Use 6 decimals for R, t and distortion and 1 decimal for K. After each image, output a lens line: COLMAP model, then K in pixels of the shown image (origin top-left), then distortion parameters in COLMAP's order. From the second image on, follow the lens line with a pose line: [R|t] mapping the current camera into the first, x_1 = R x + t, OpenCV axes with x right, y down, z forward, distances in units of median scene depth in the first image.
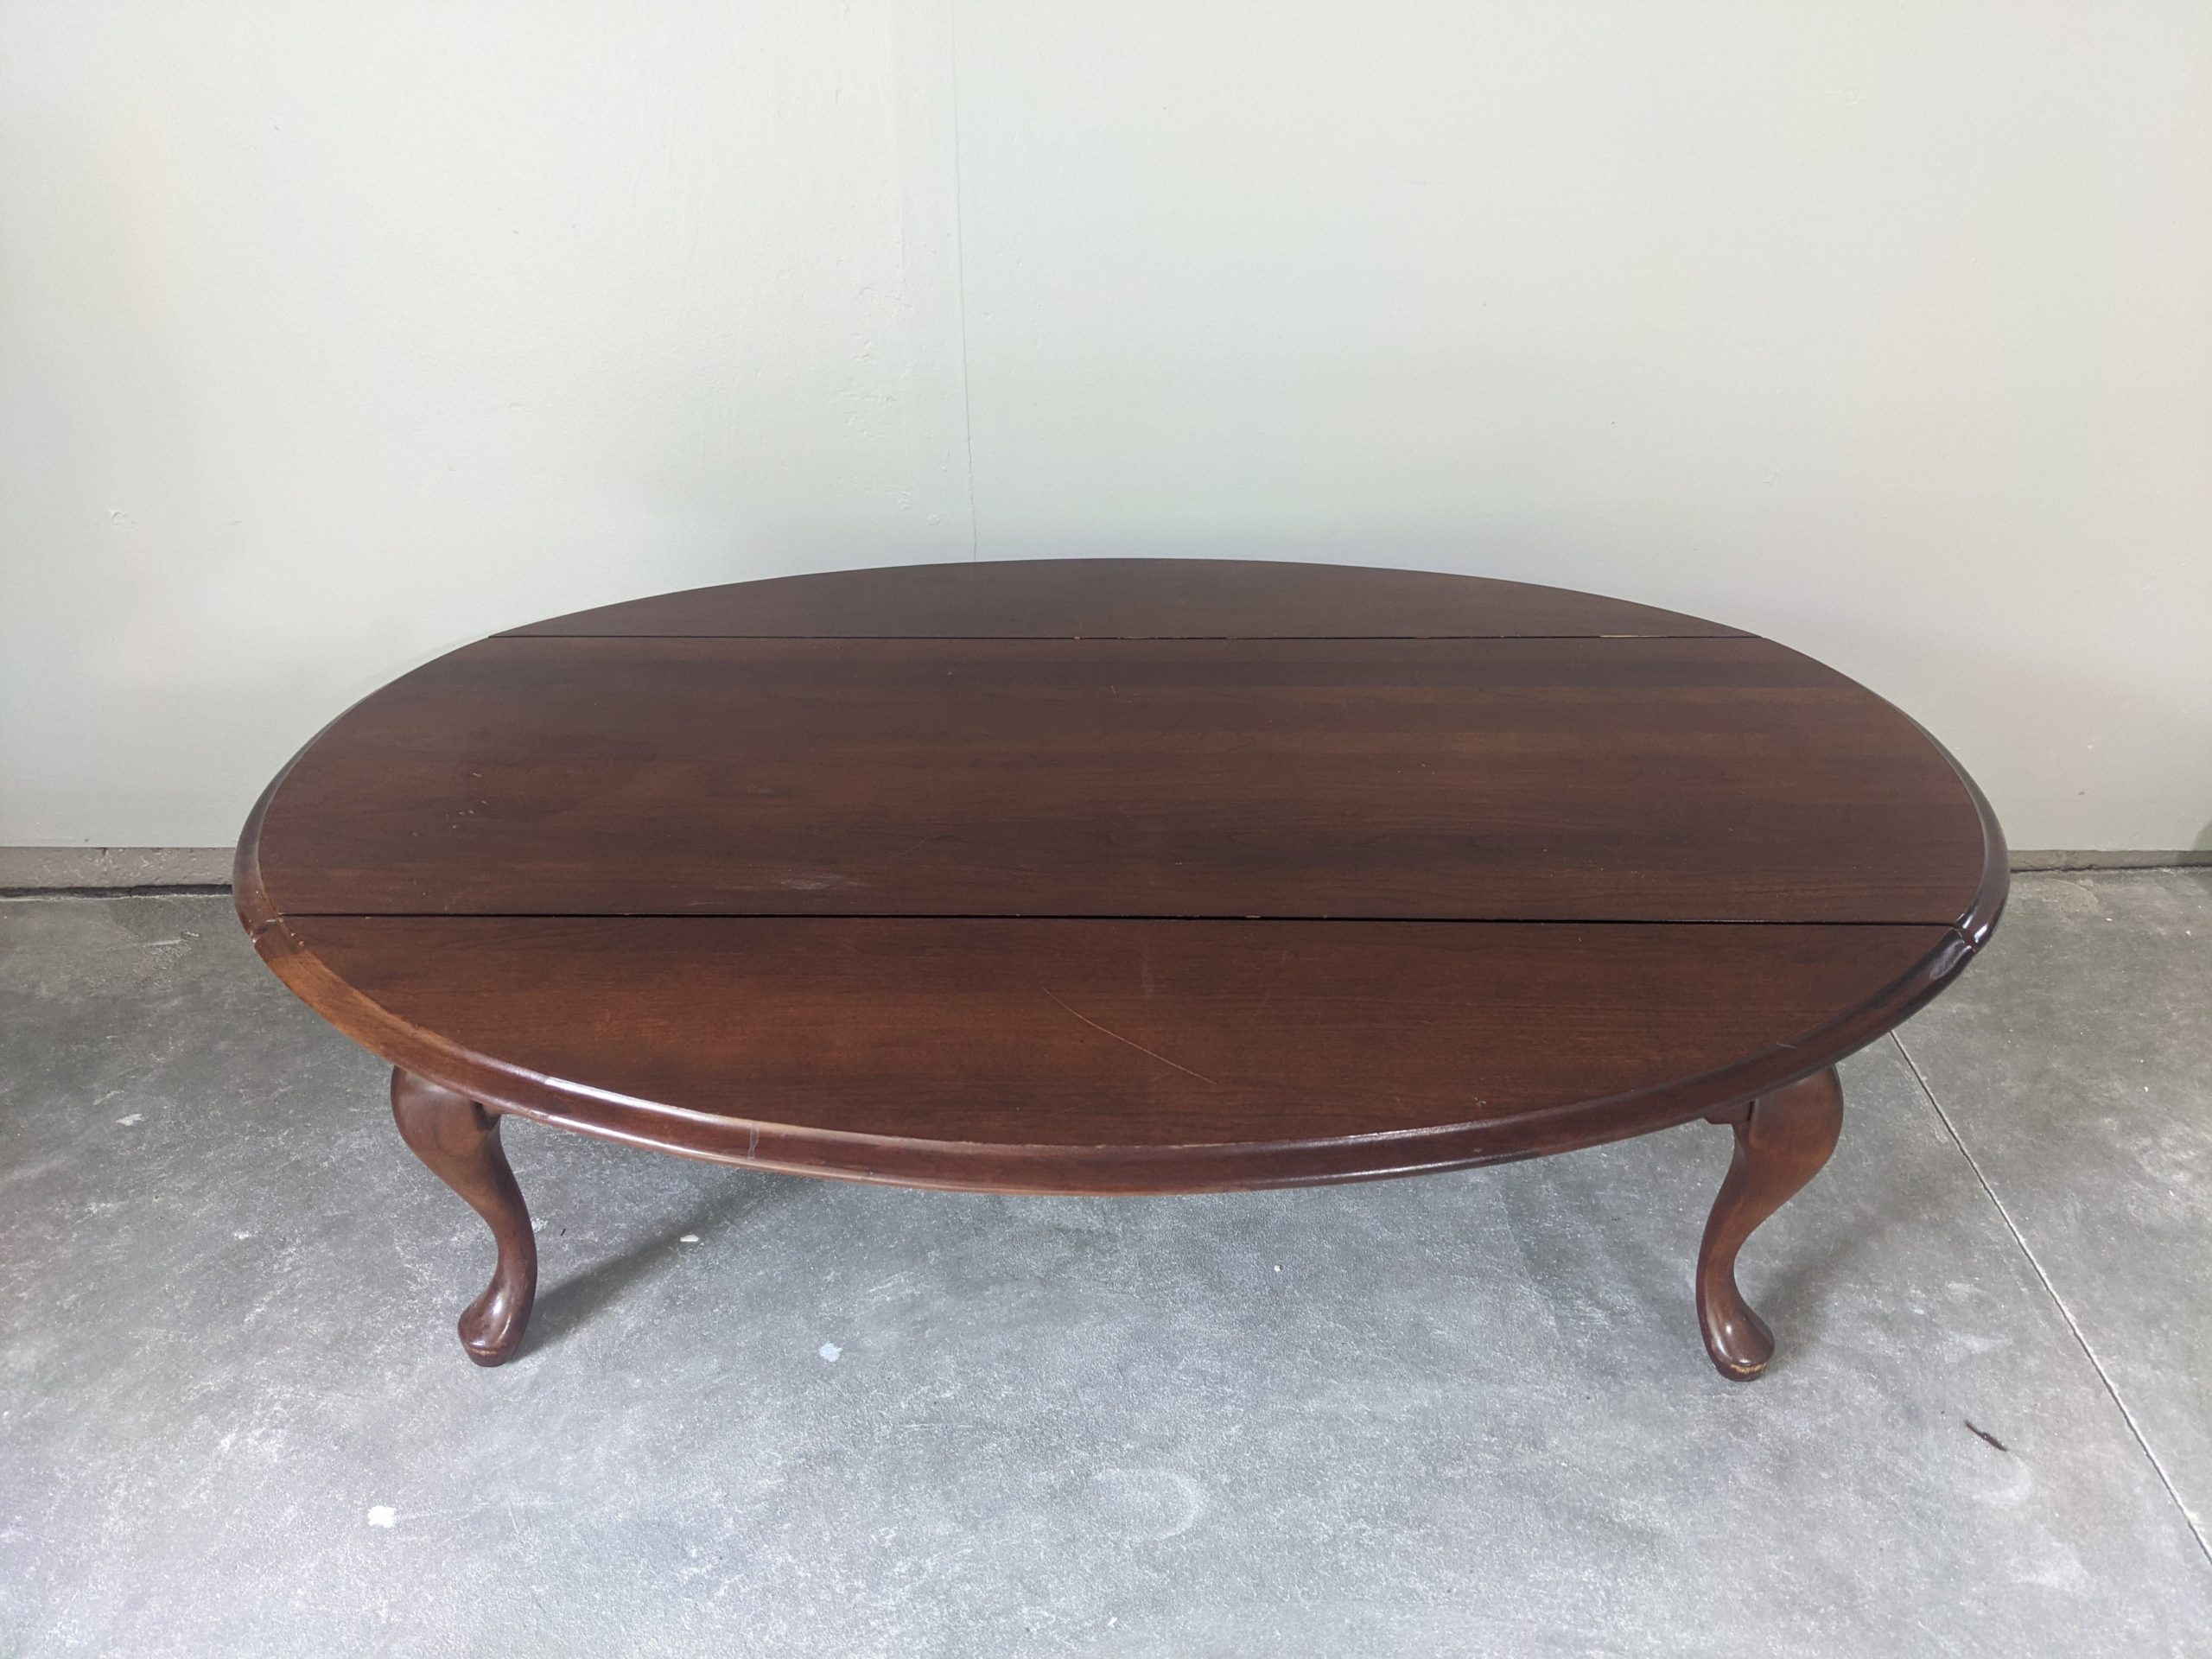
lens RADIAL K [[1717.4, 0, 1123.7], [0, 1717.4, 819.5], [0, 0, 1]] dist [0.047944, -0.075341]
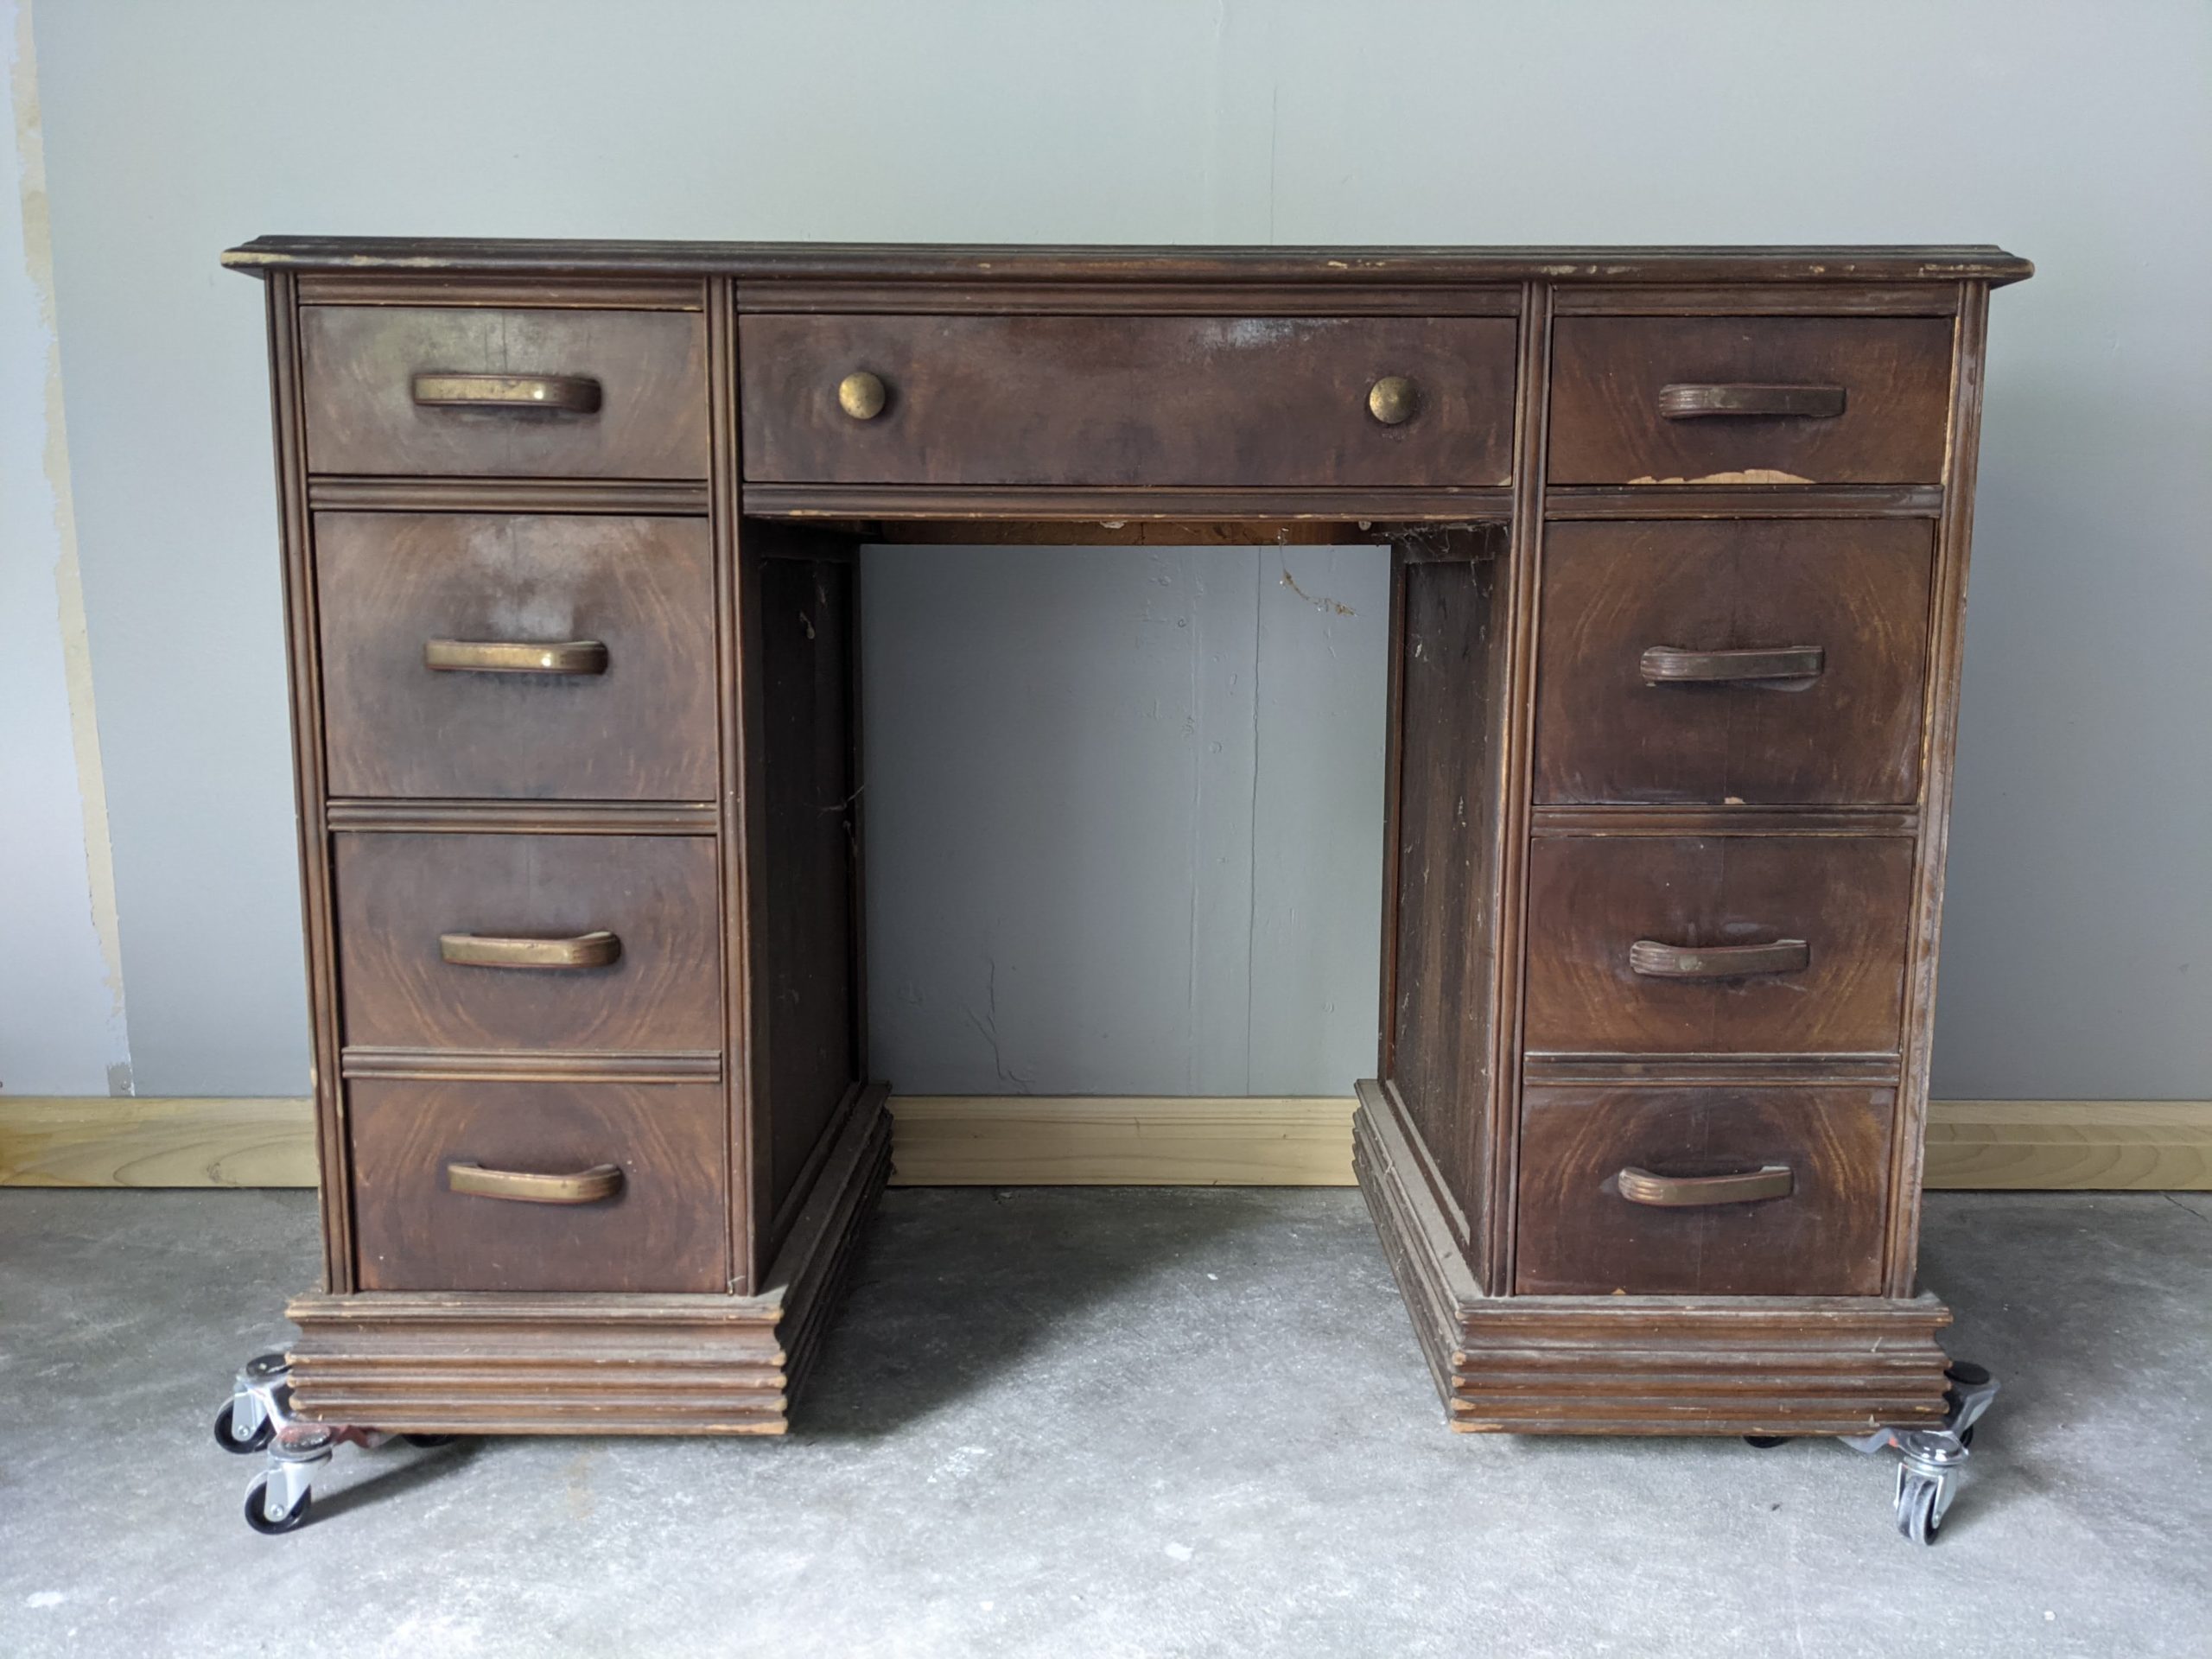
lens RADIAL K [[1717.4, 0, 1137.7], [0, 1717.4, 828.3], [0, 0, 1]] dist [0.047944, -0.075341]
pose [[0.999938, 0.011111, -0.000997, -0.186683], [-0.010589, 0.917191, -0.398308, 0.311901], [-0.003511, 0.398294, 0.917251, 0.153854]]
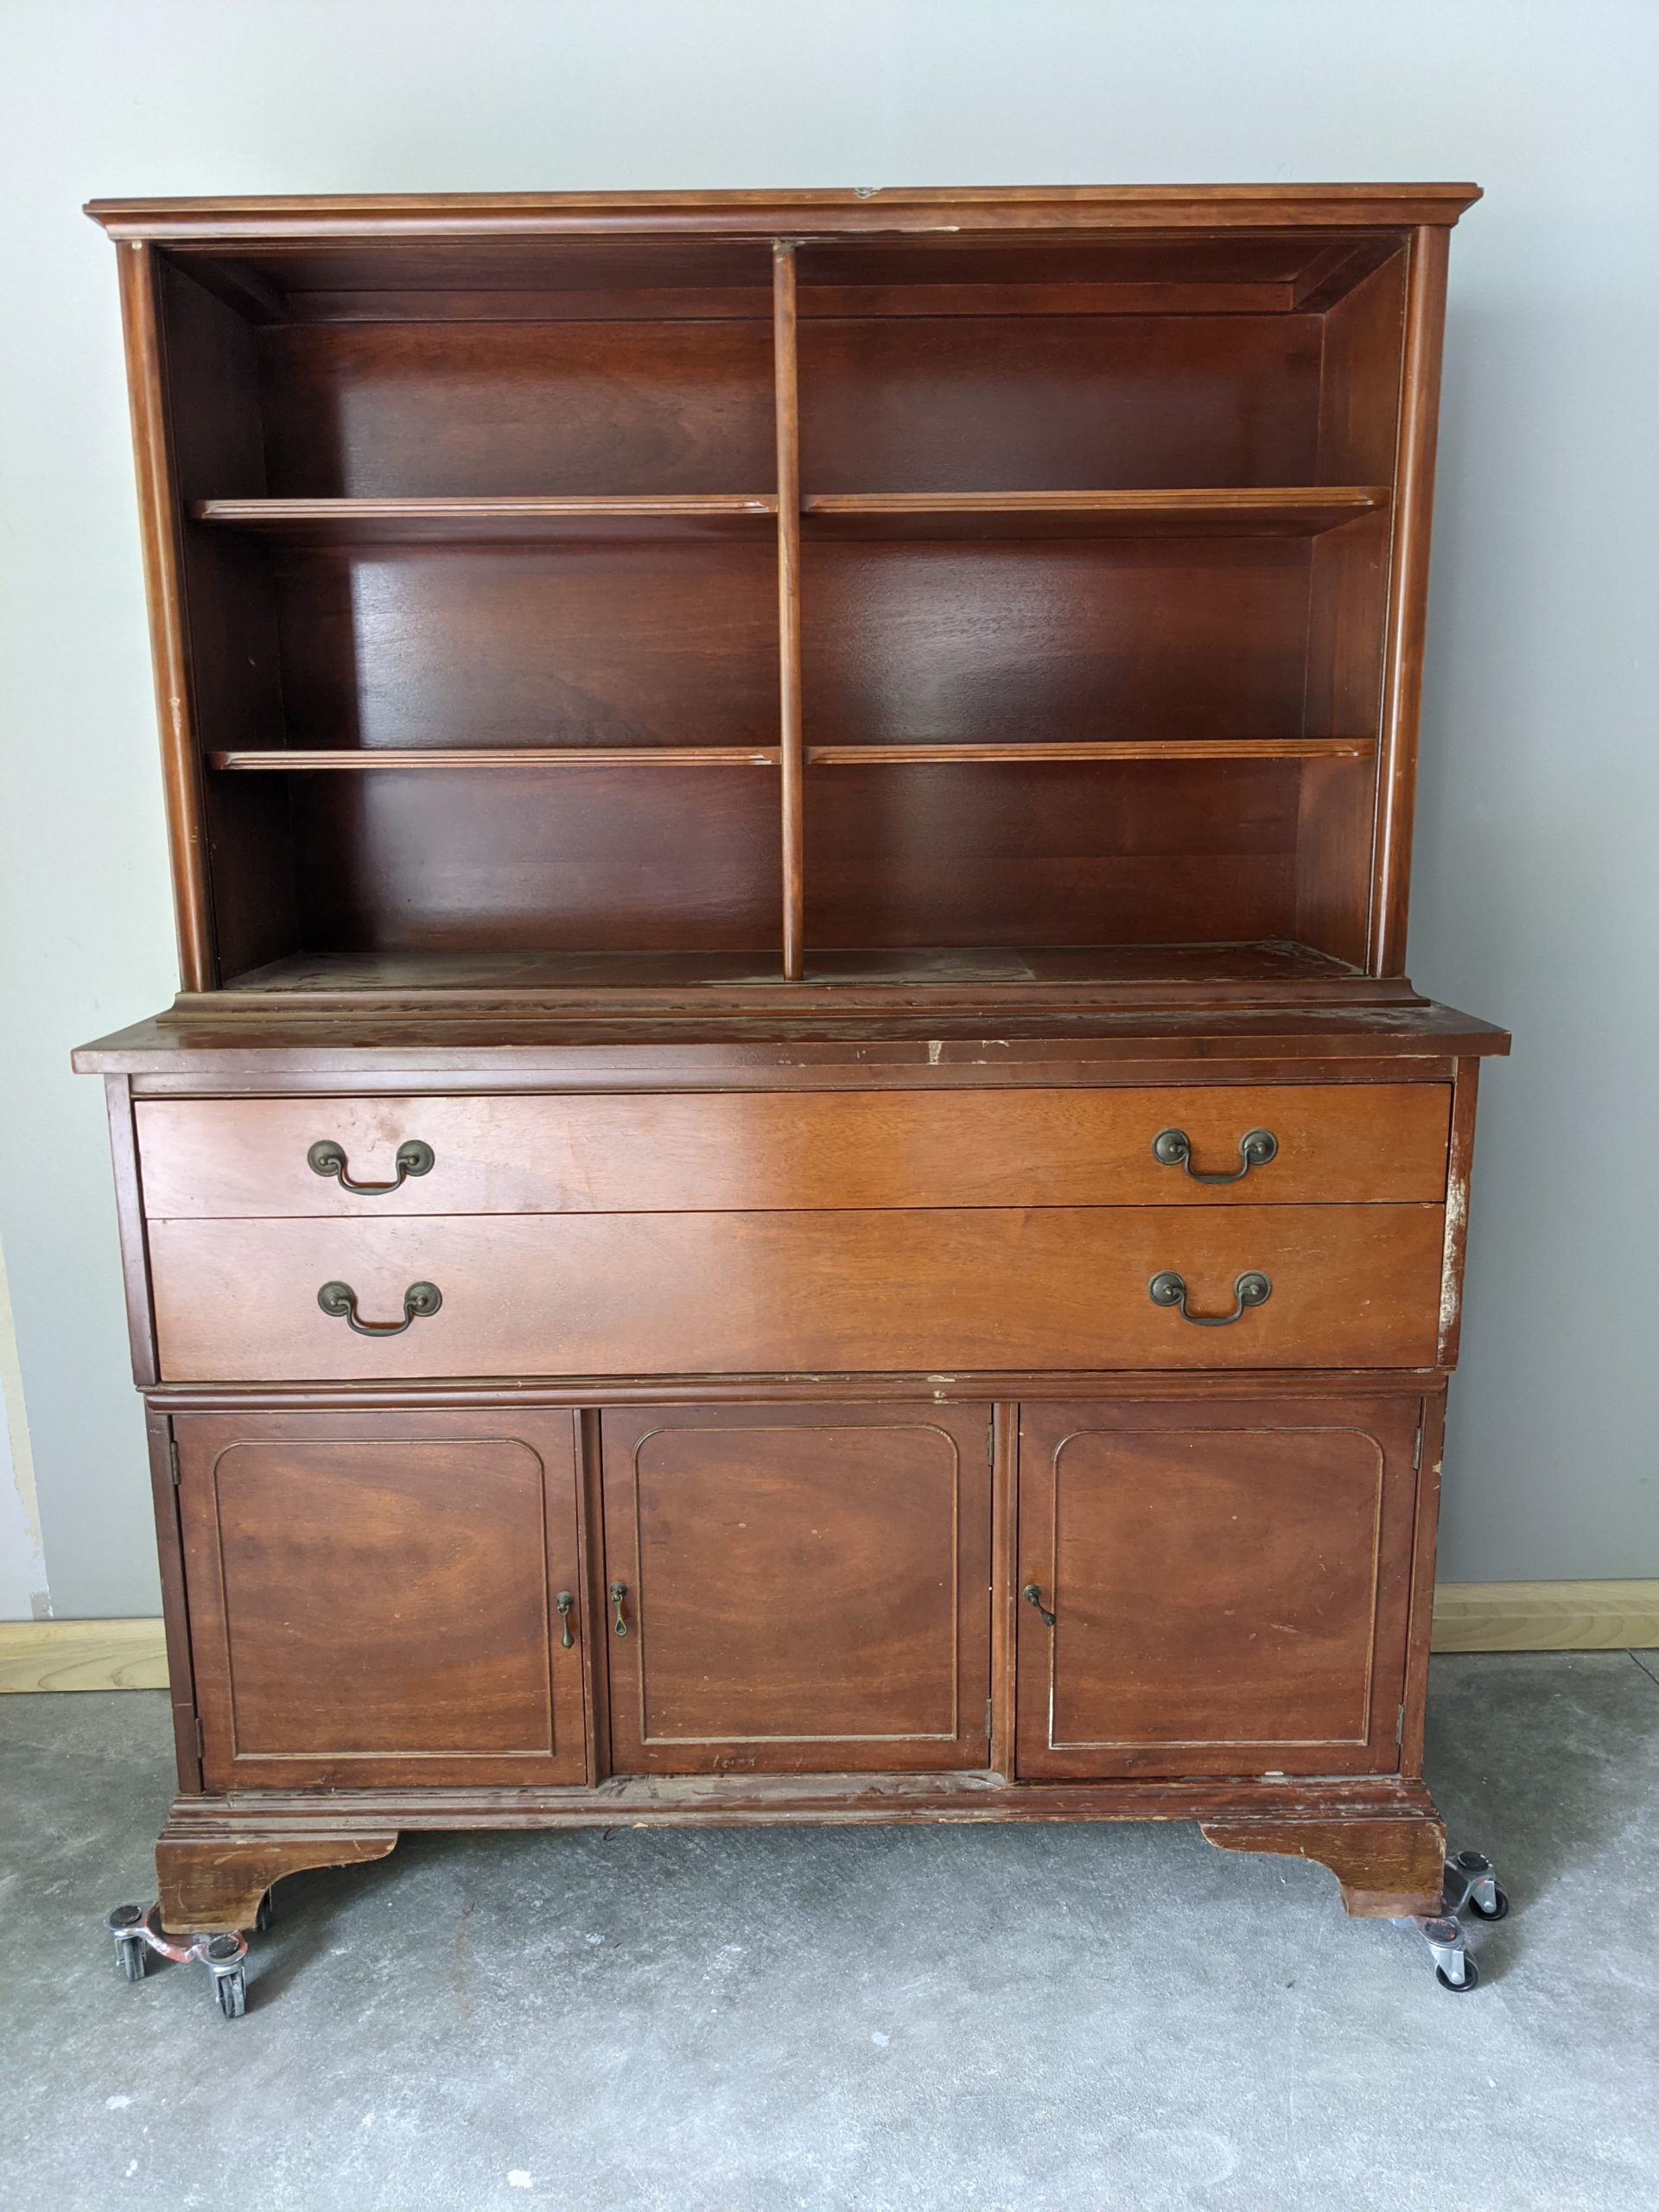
lens RADIAL K [[1717.4, 0, 837.7], [0, 1717.4, 1086.4], [0, 0, 1]] dist [0.047944, -0.075341]
pose [[0.999842, -0.006827, 0.016387, -0.207460], [0.012123, 0.936935, -0.349294, 0.115008], [-0.012969, 0.349437, 0.936870, -0.282755]]
